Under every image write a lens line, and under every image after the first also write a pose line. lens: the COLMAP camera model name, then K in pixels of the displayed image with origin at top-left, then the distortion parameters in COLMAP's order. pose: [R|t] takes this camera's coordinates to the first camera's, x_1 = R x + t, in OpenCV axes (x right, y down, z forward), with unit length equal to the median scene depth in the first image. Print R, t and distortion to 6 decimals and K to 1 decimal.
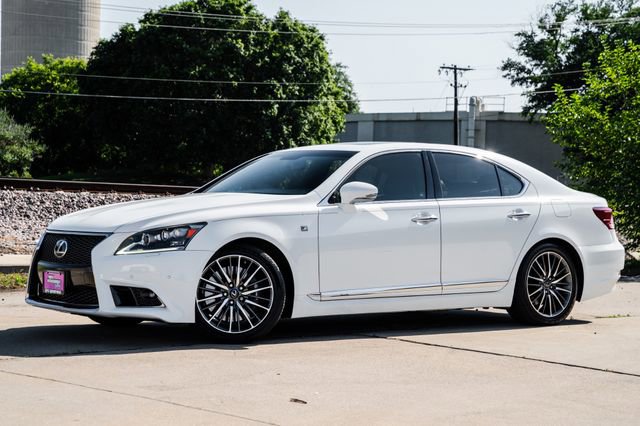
lens RADIAL K [[1323.8, 0, 320.0], [0, 1323.8, 213.0], [0, 0, 1]] dist [0.031023, 0.181982]
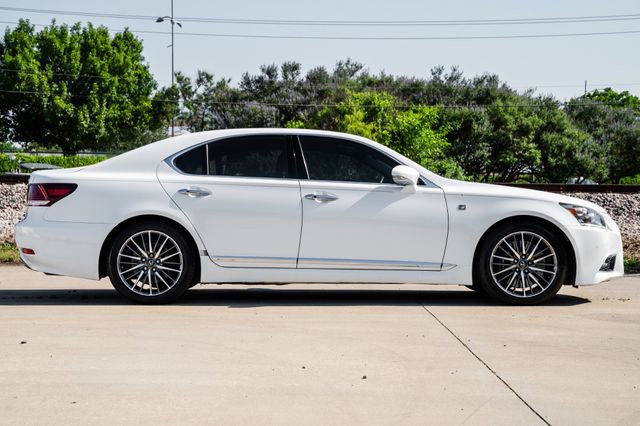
lens RADIAL K [[863.9, 0, 320.0], [0, 863.9, 213.0], [0, 0, 1]] dist [0.131195, 0.057259]
pose [[0.794970, -0.002453, -0.606643, 0.454865], [0.010226, 0.999904, 0.009358, 0.007576], [0.606562, -0.013643, 0.794919, 0.378094]]
